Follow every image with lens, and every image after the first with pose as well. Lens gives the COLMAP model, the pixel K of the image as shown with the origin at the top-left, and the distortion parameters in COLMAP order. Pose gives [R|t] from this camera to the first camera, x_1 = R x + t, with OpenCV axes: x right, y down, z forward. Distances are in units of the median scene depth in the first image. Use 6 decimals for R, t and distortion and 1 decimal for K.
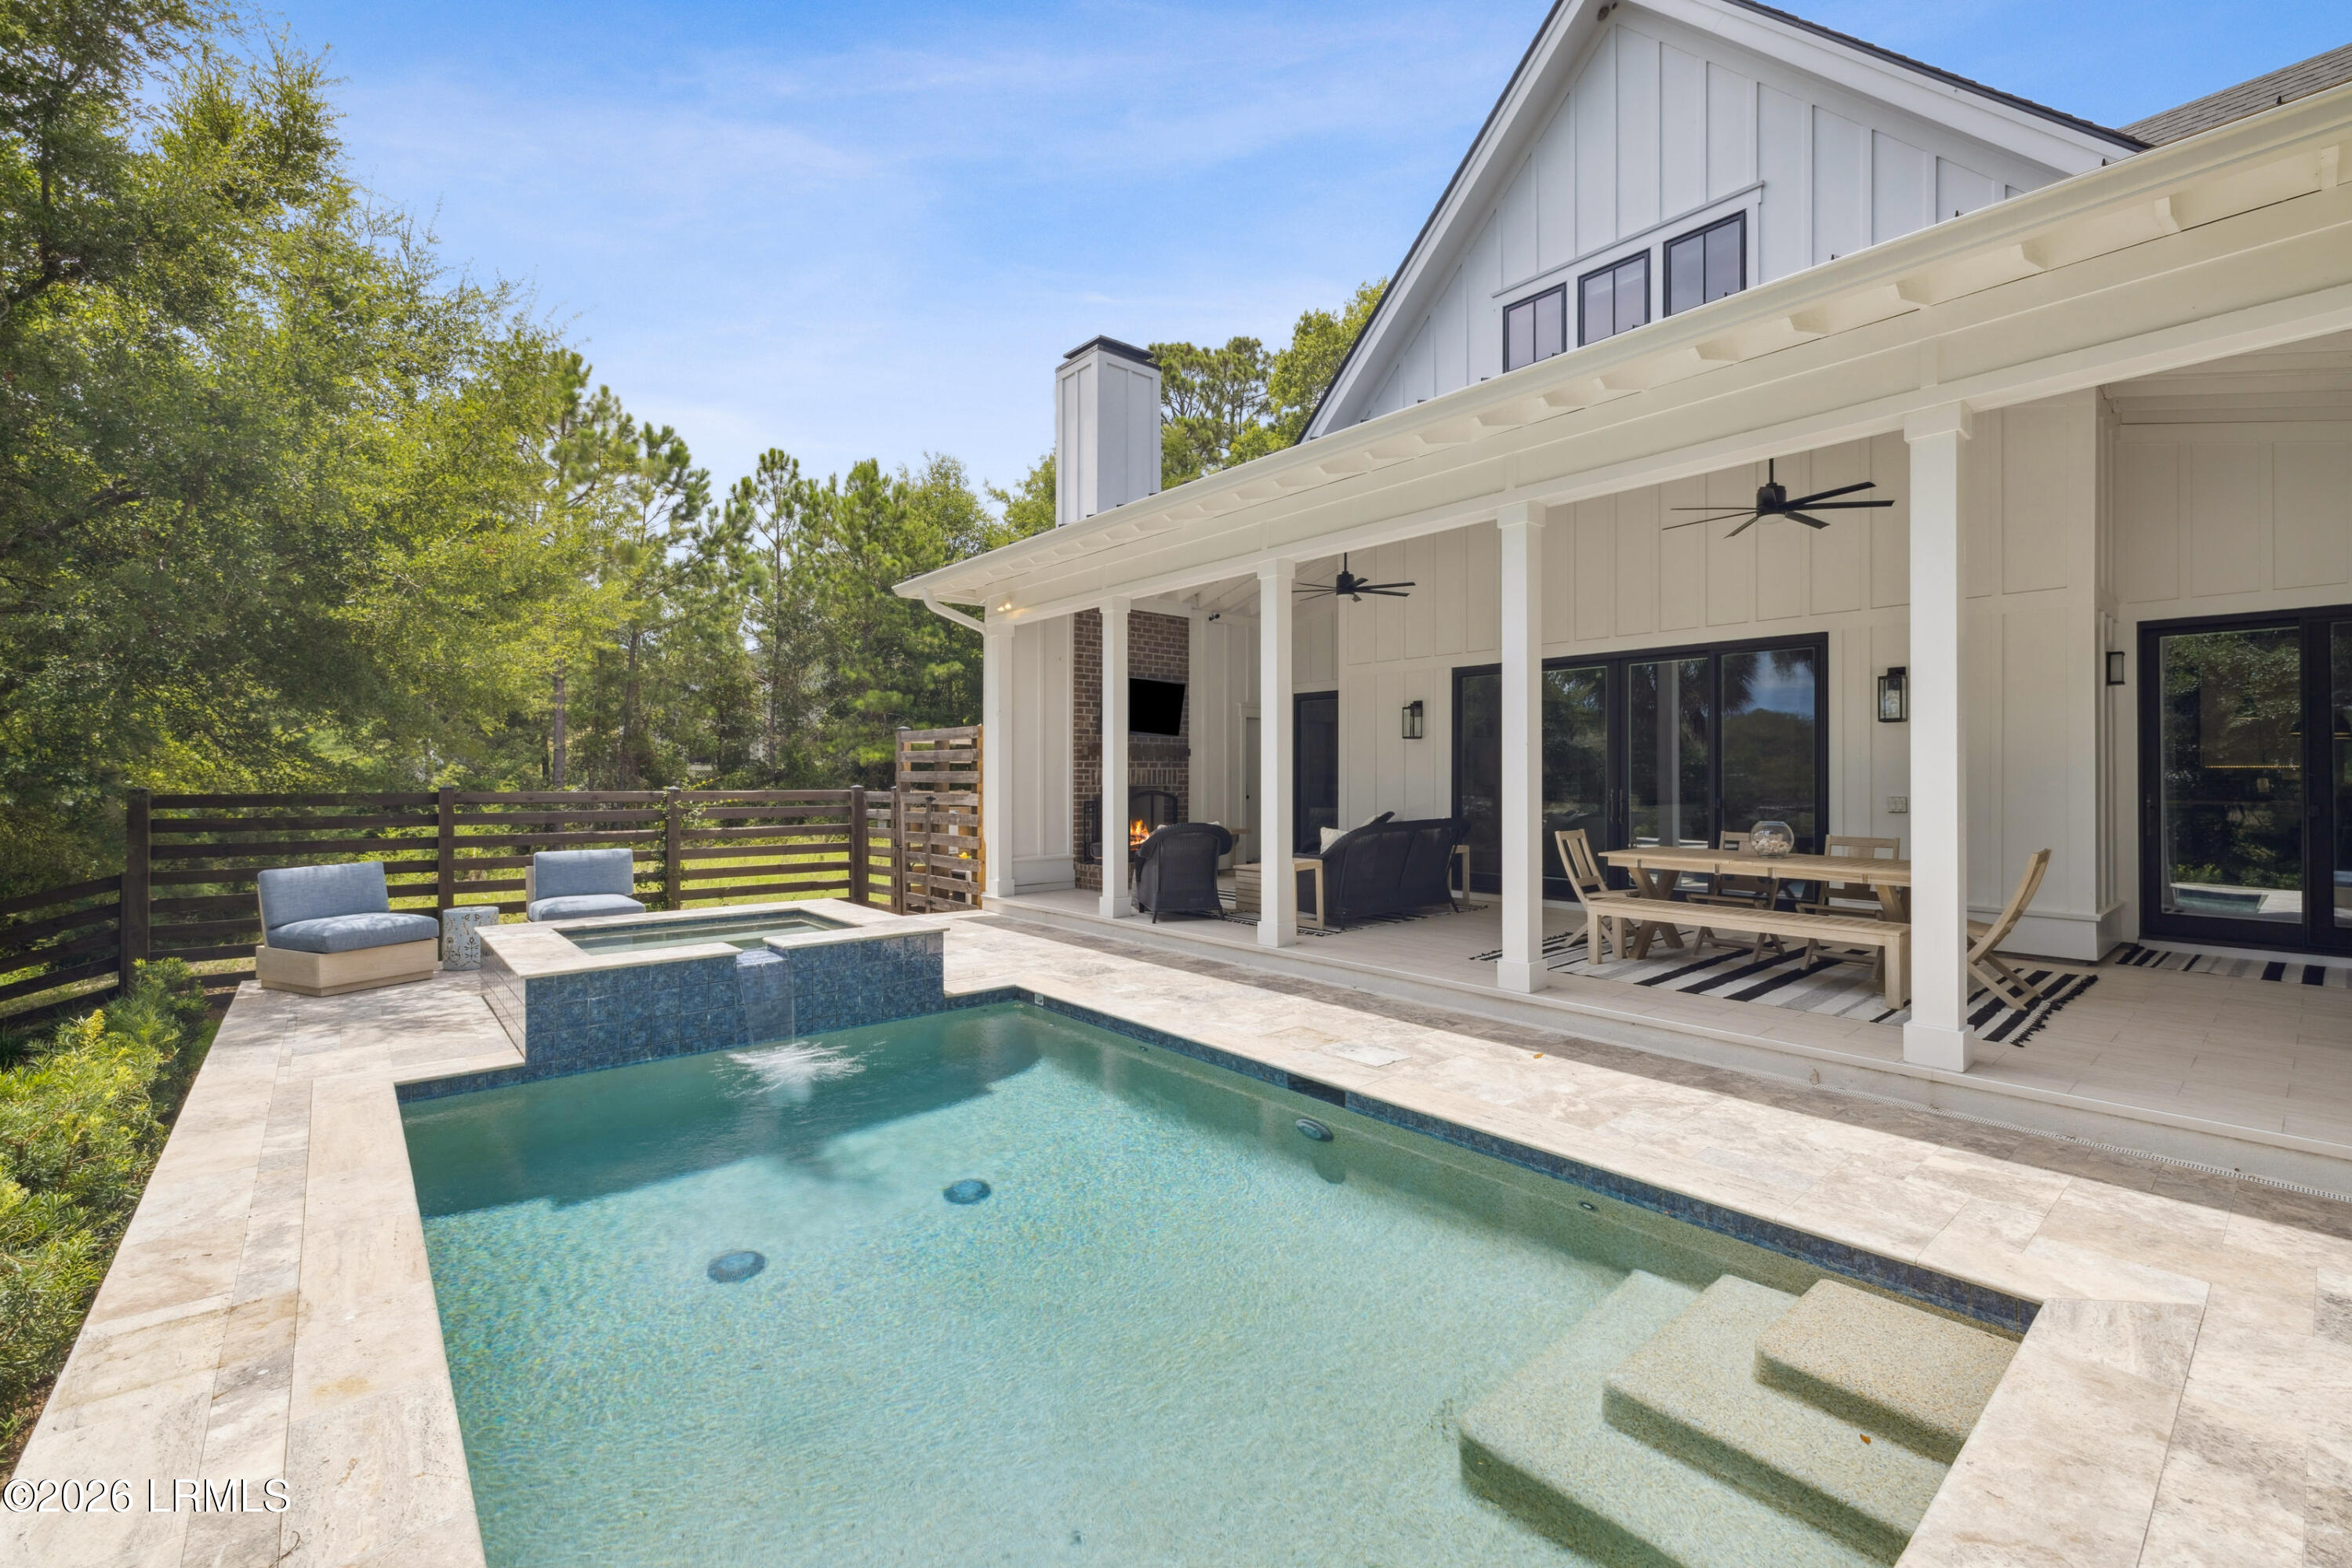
lens RADIAL K [[1000.4, 0, 1200.9], [0, 1000.4, 791.1], [0, 0, 1]] dist [0.007380, -0.001058]
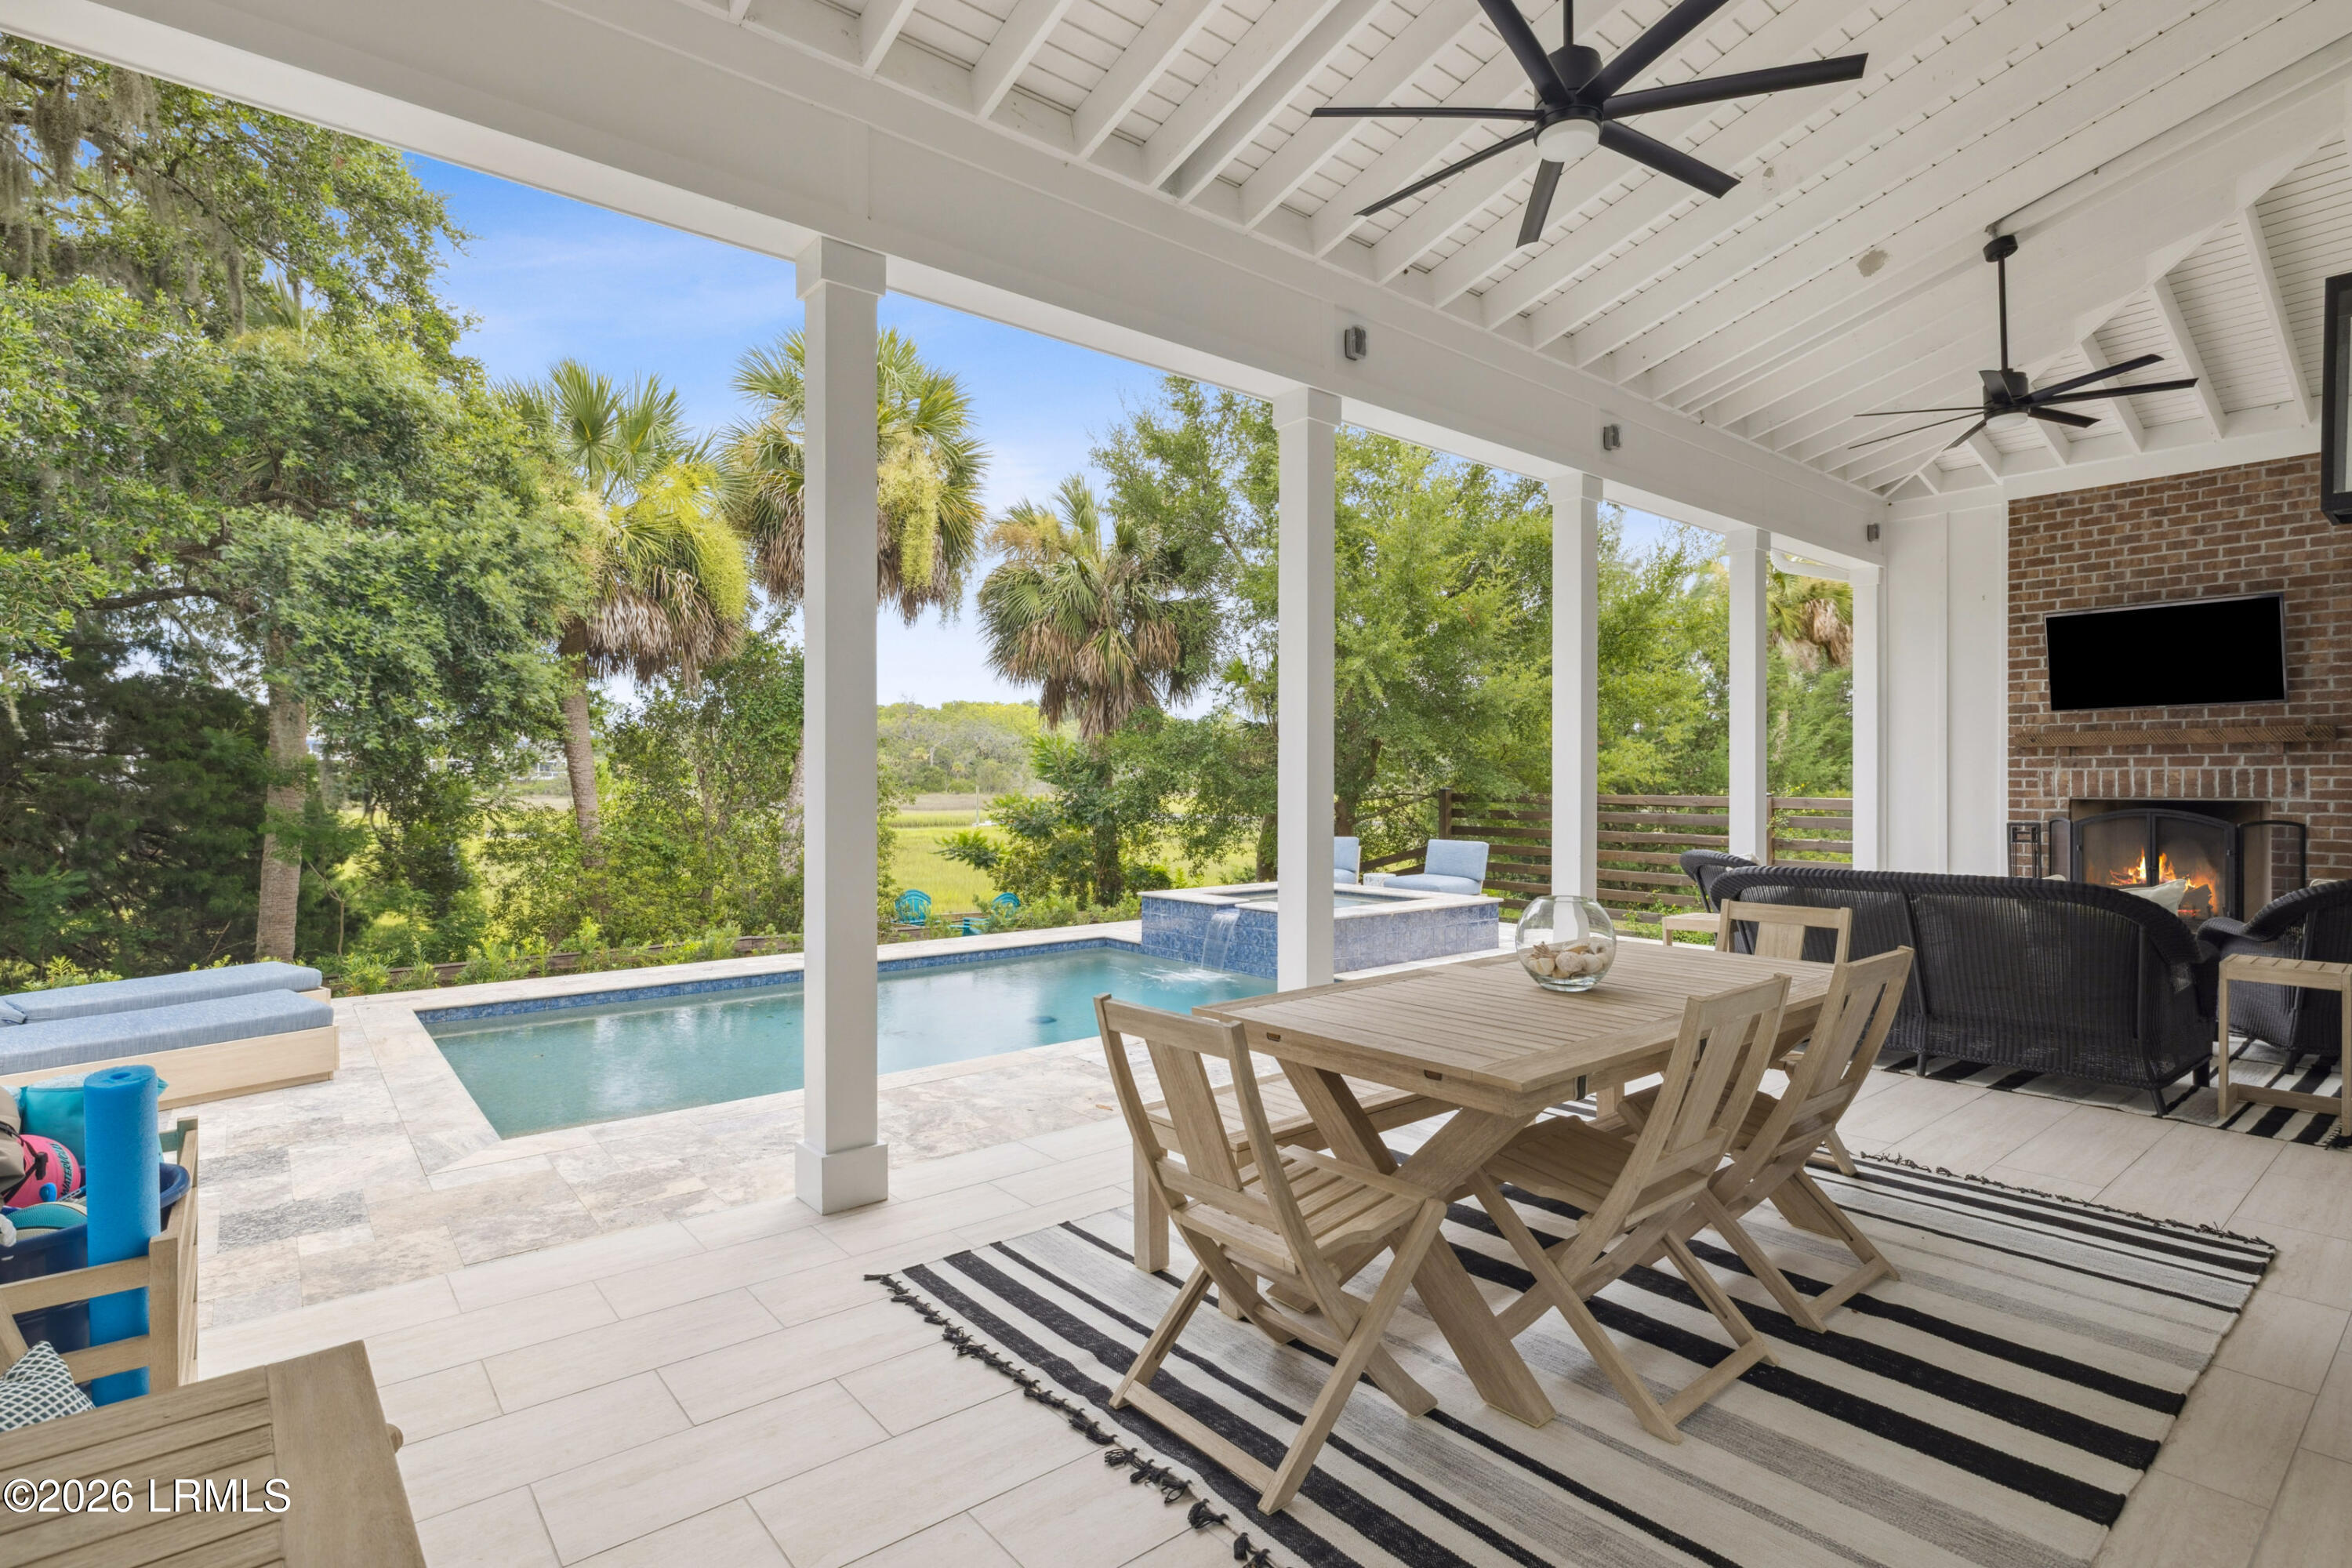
lens RADIAL K [[1089.7, 0, 1185.4], [0, 1089.7, 785.7], [0, 0, 1]] dist [-0.004347, -0.000090]
pose [[-0.015215, 0.001359, -0.999883, 1.691286], [-0.010125, 0.999948, 0.001513, -0.029753], [0.999833, 0.010147, -0.015200, 1.407808]]
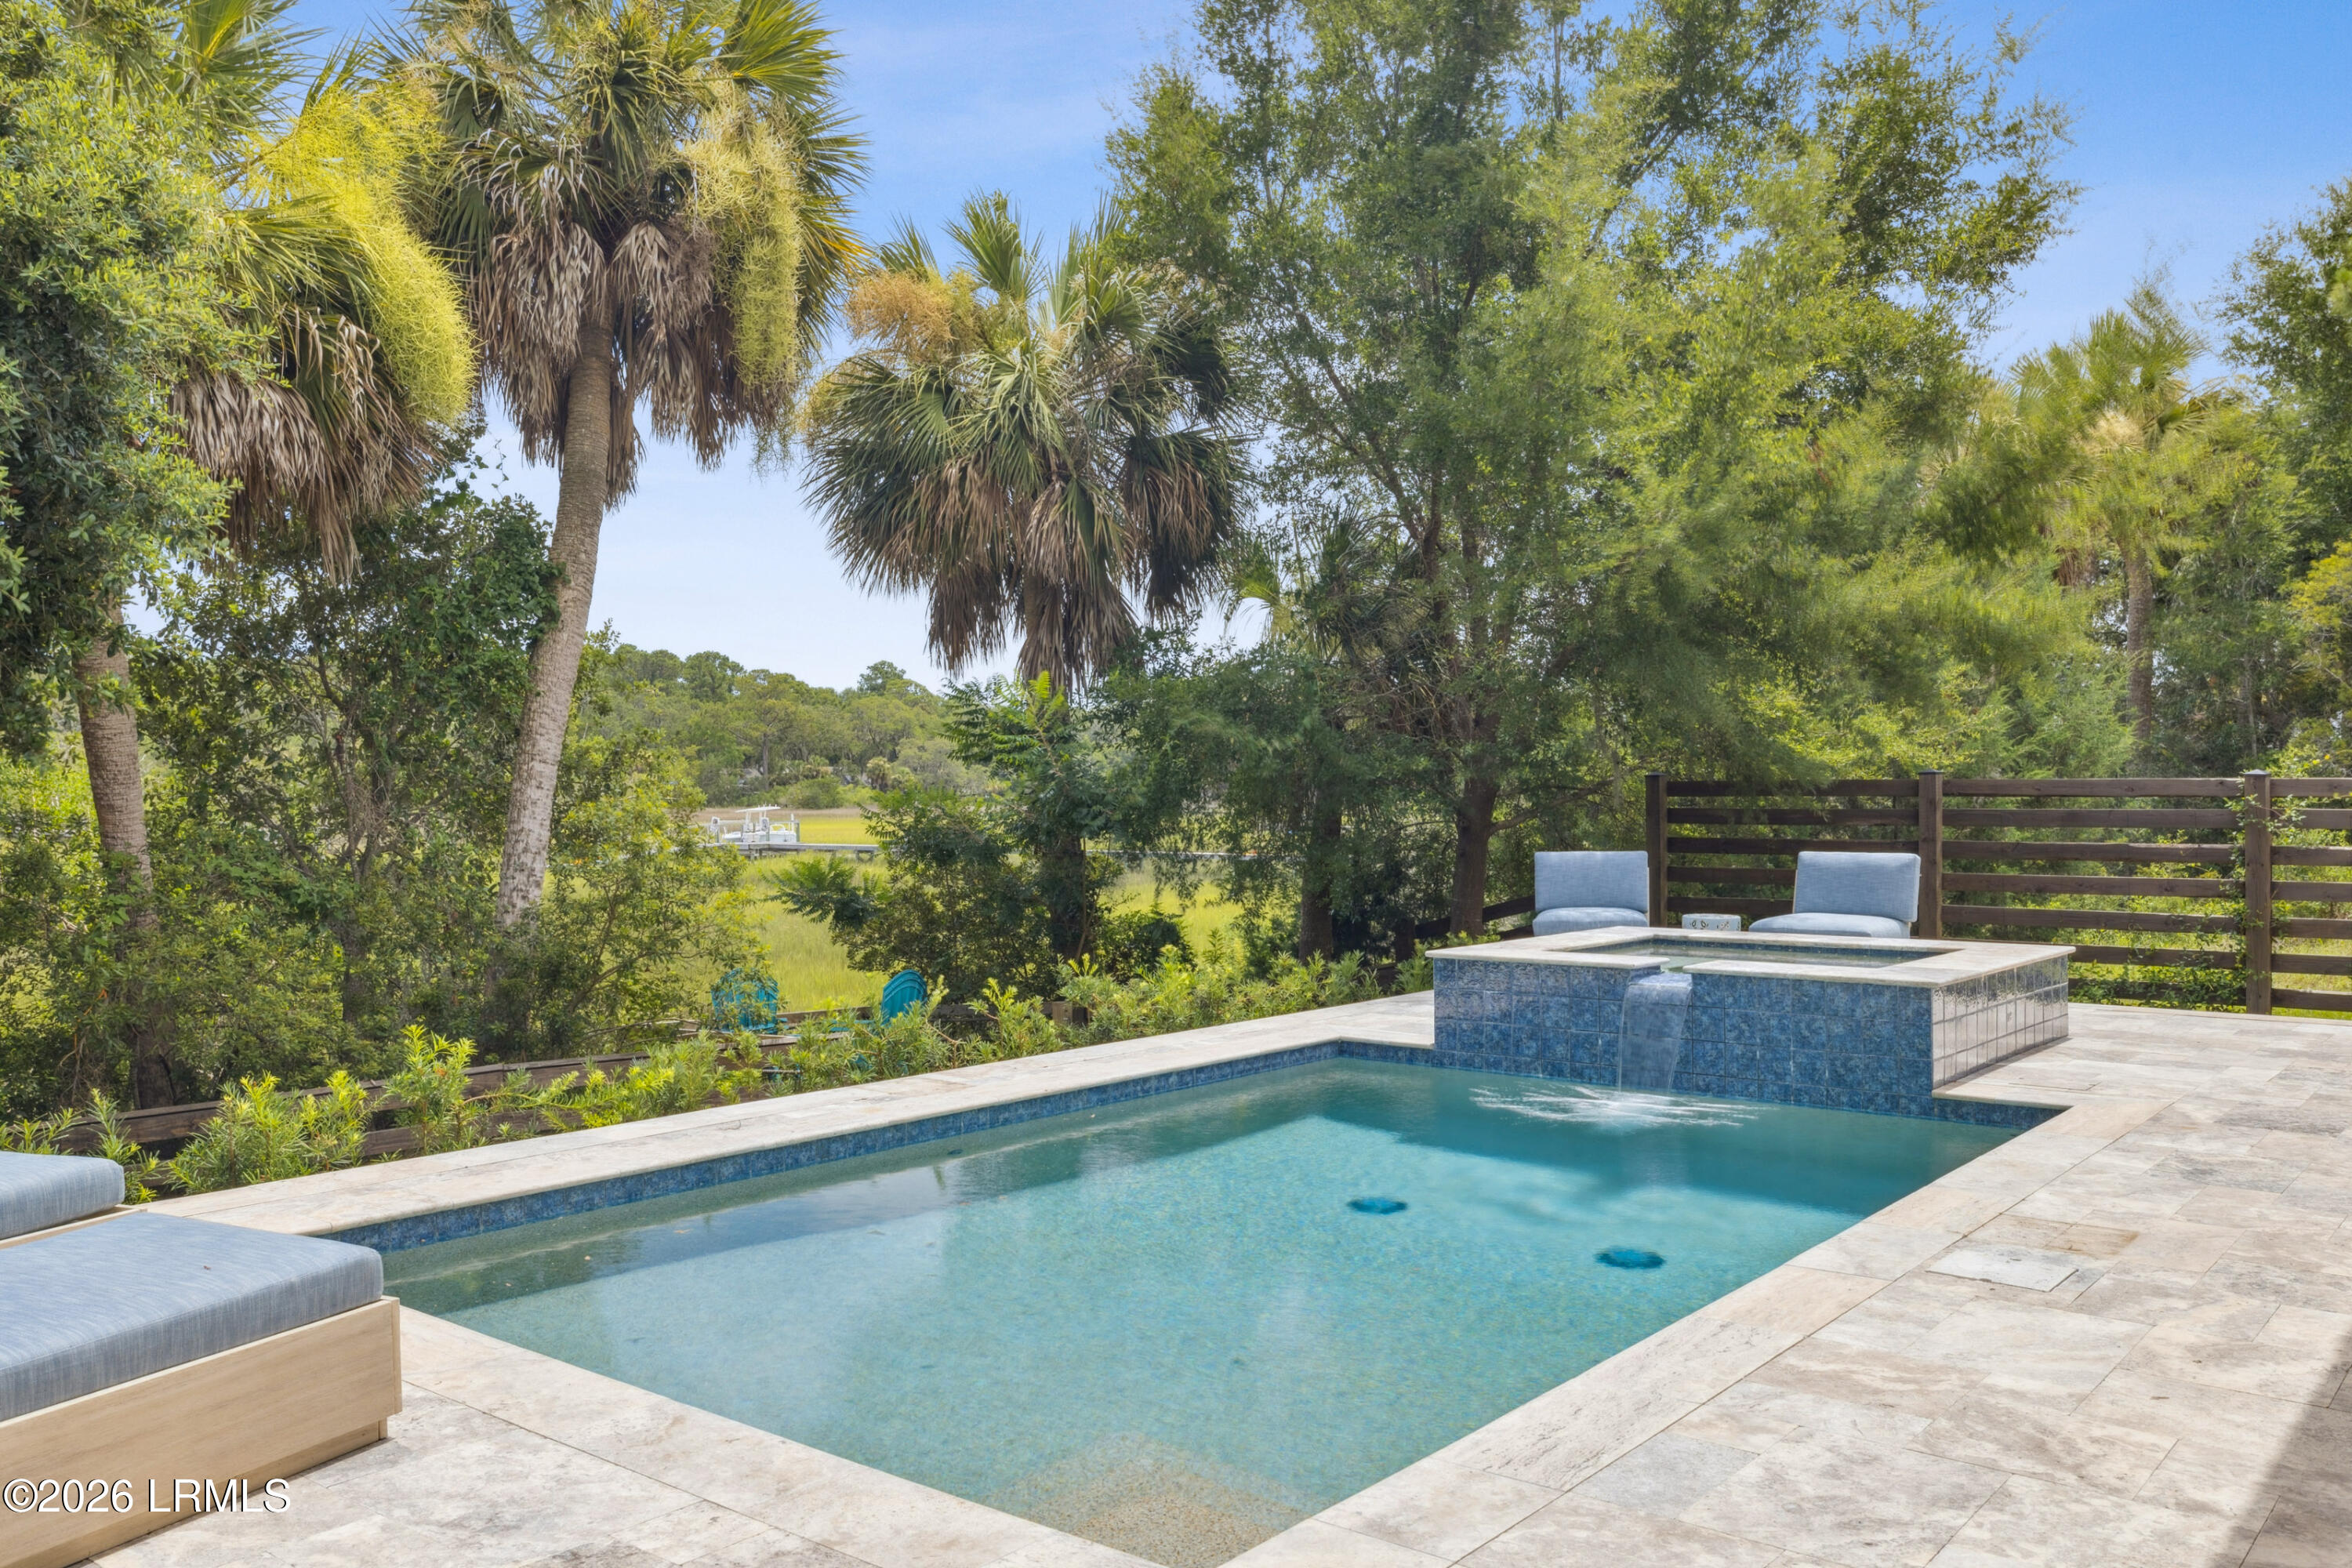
lens RADIAL K [[1819.0, 0, 1155.2], [0, 1819.0, 837.1], [0, 0, 1]] dist [0.028307, 0.001350]
pose [[0.168676, 0.021013, -0.985448, 1.286903], [-0.002097, 0.999778, 0.020959, 0.038451], [0.985669, -0.001468, 0.168682, 0.549851]]
